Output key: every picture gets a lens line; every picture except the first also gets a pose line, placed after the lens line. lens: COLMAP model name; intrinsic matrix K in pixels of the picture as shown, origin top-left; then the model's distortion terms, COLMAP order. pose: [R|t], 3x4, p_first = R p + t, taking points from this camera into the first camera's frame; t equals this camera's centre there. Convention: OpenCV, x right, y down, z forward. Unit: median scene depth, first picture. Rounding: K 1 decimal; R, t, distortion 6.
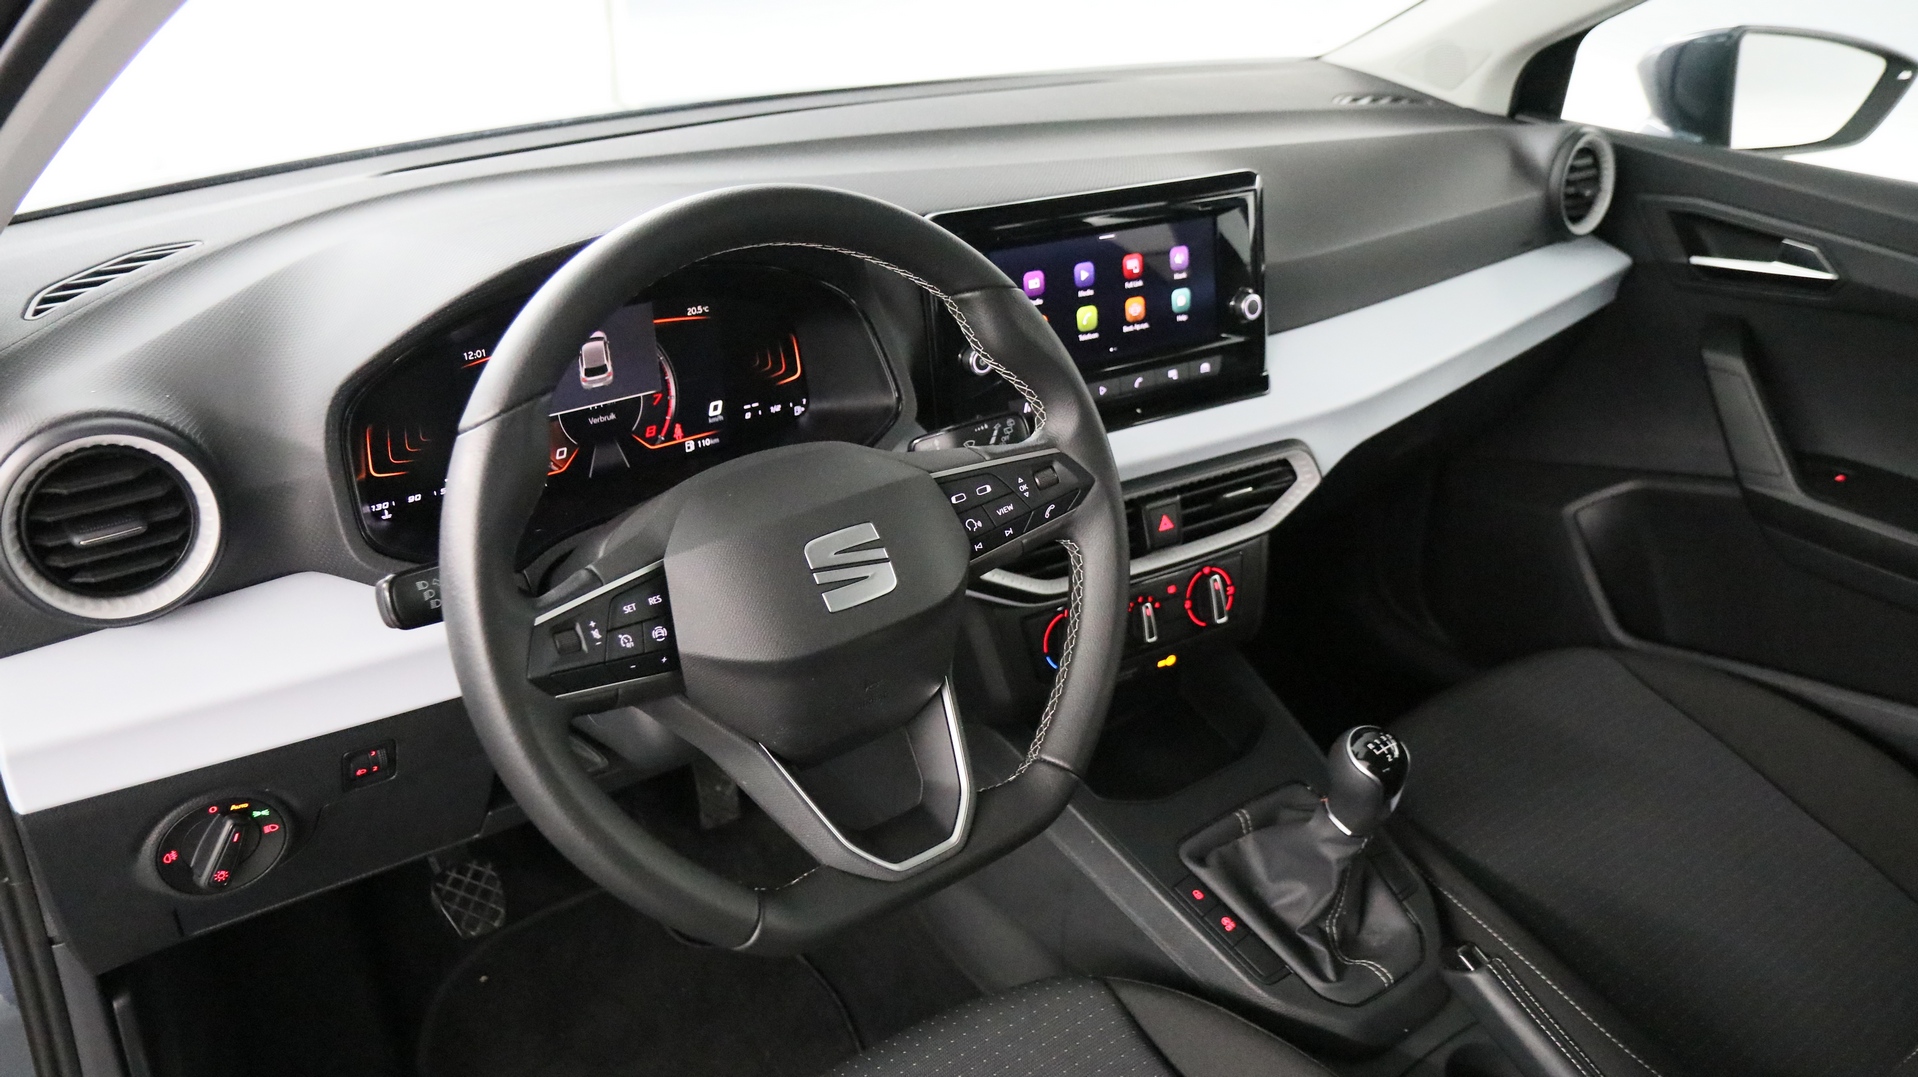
lens RADIAL K [[1452.8, 0, 968.2], [0, 1452.8, 539.8], [0, 0, 1]] dist [-0.021978, 0.003671]
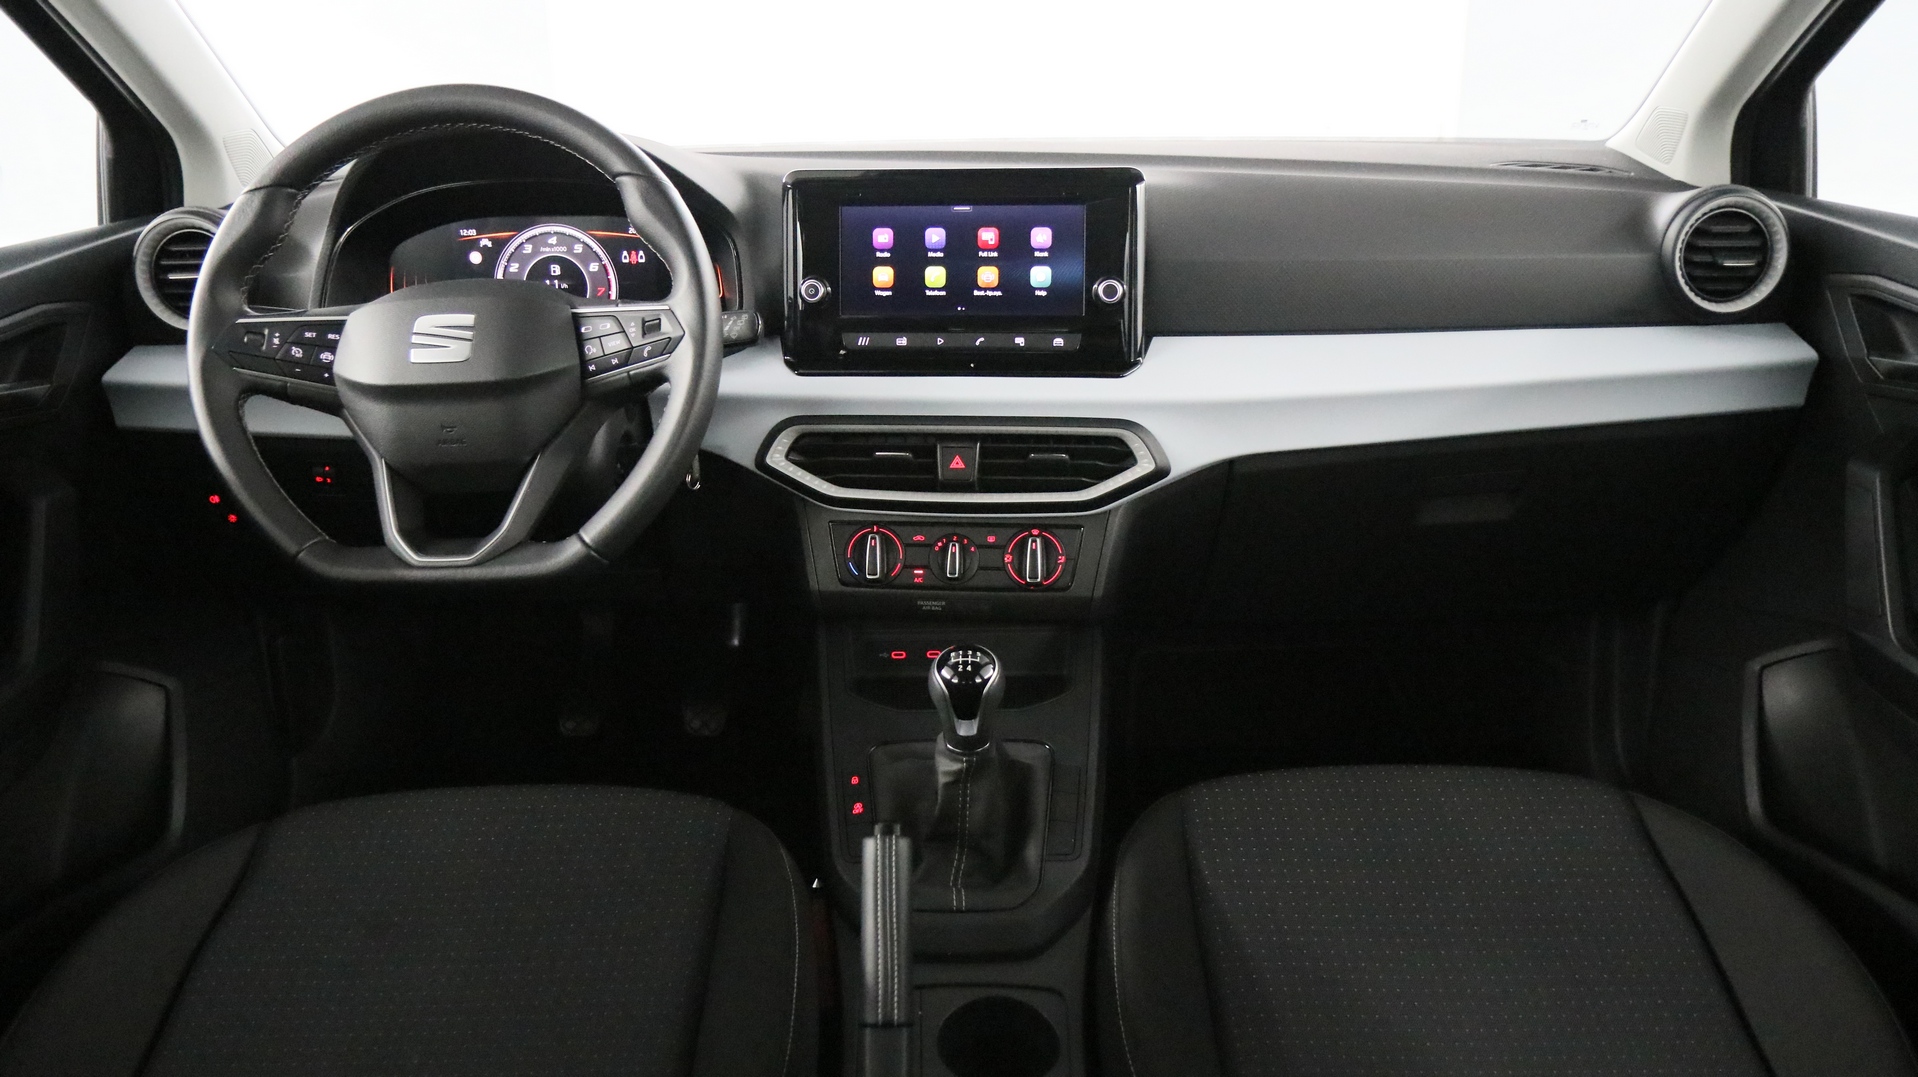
lens RADIAL K [[1452.8, 0, 969.6], [0, 1452.8, 540.2], [0, 0, 1]] dist [-0.021978, 0.003671]
pose [[0.787891, 0.168227, -0.592391, 0.806071], [-0.254140, 0.965051, -0.063955, 0.113509], [0.560929, 0.200940, 0.803108, 0.131685]]
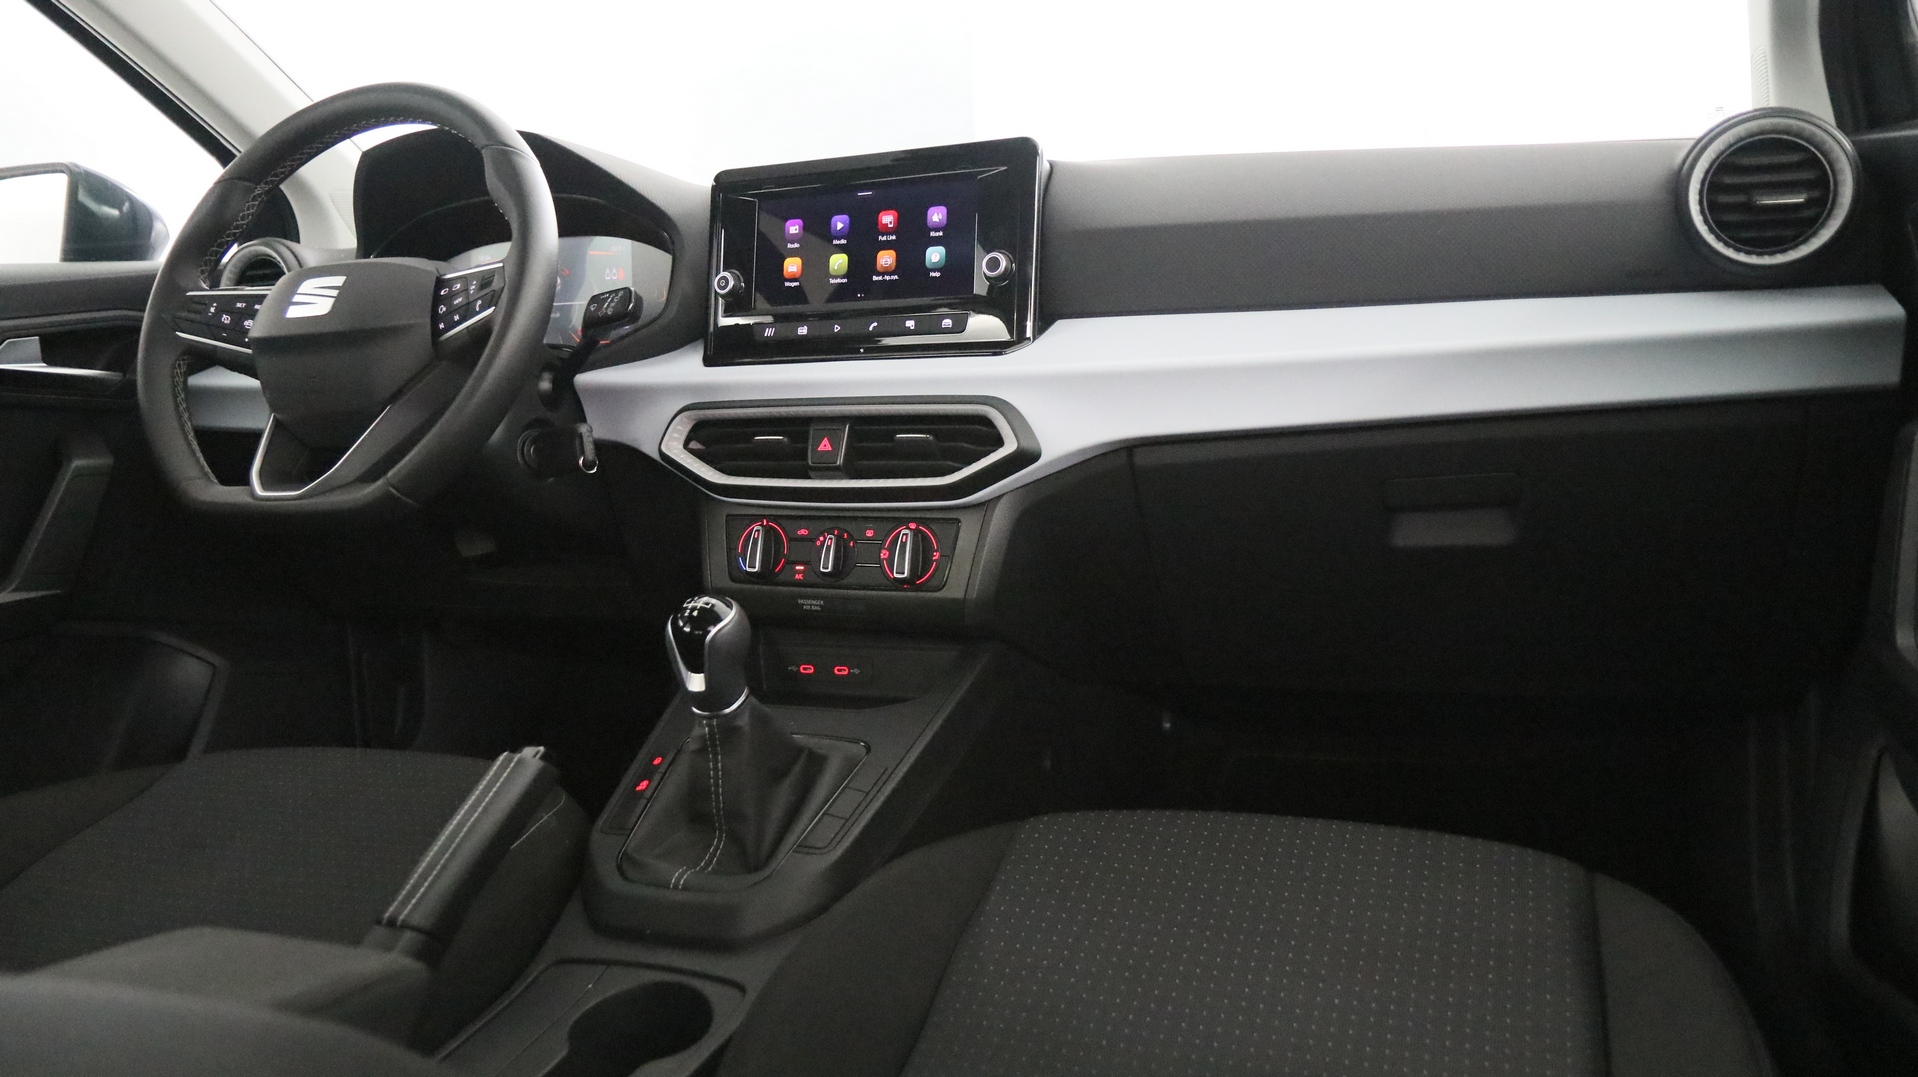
lens RADIAL K [[1452.8, 0, 953.7], [0, 1452.8, 544.3], [0, 0, 1]] dist [-0.021978, 0.003671]
pose [[0.523338, 0.089360, -0.847426, 1.070496], [-0.335377, 0.935823, -0.108435, 0.136648], [0.783351, 0.340956, 0.519721, 0.556063]]
